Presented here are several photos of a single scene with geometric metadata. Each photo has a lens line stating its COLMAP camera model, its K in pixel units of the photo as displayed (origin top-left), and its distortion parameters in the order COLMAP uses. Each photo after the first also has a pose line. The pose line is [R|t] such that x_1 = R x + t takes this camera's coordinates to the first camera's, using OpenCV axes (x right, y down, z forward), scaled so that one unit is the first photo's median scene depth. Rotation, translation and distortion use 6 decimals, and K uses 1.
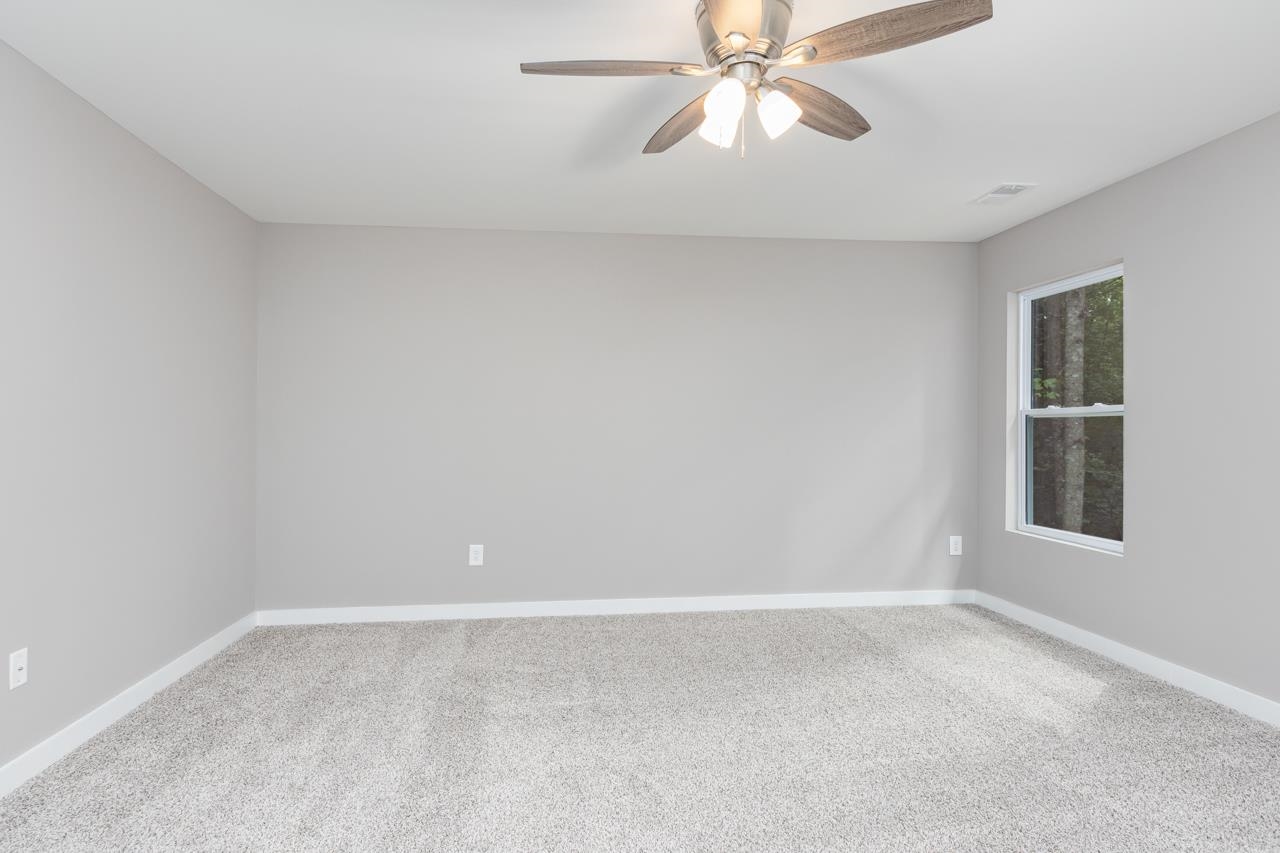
lens RADIAL K [[702.8, 0, 637.7], [0, 702.8, 407.9], [0, 0, 1]] dist [0.001316, 0.000141]
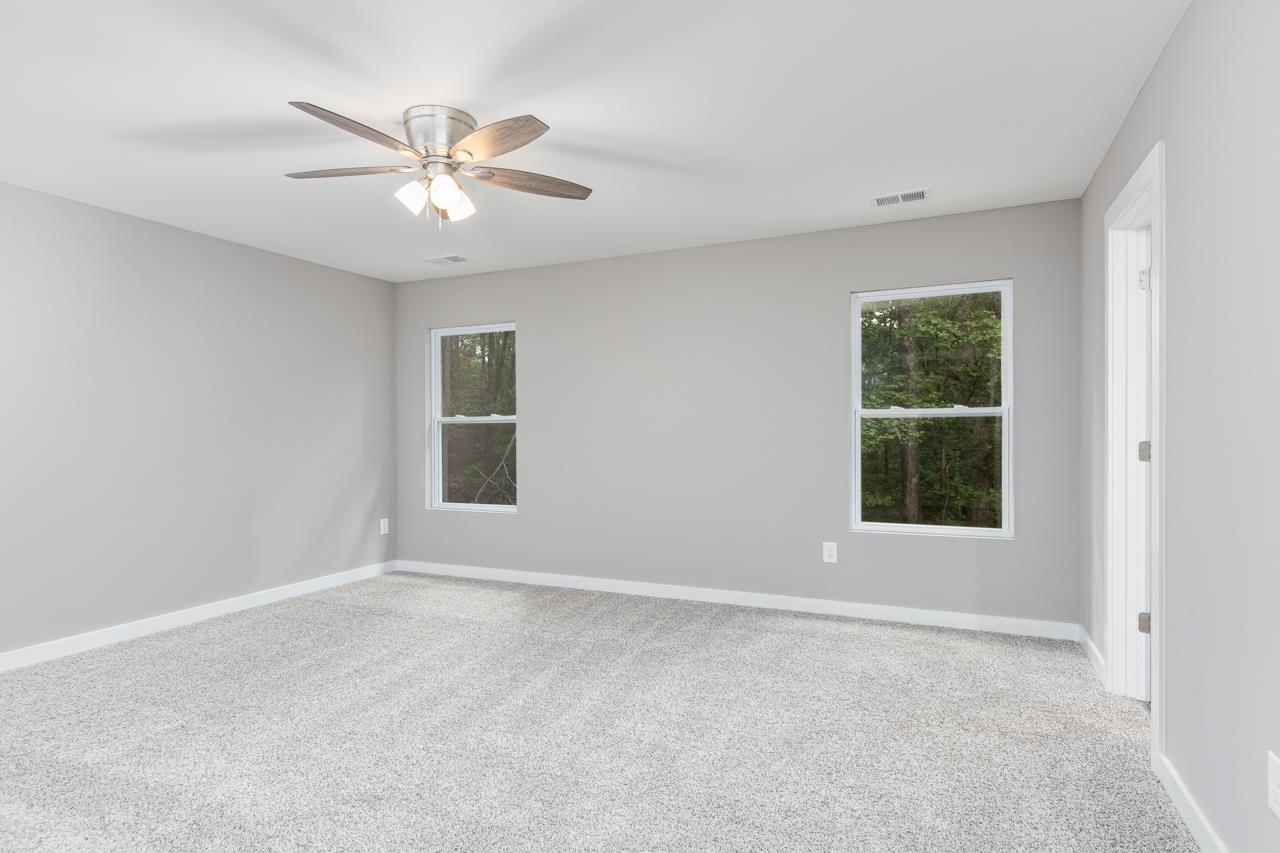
lens RADIAL K [[700.4, 0, 625.2], [0, 700.4, 426.5], [0, 0, 1]] dist [0.003420, 0.000059]
pose [[0.527332, -0.002877, 0.849654, -0.449485], [-0.015161, 0.999803, 0.012796, -0.003656], [-0.849524, -0.019629, 0.527185, -0.010851]]
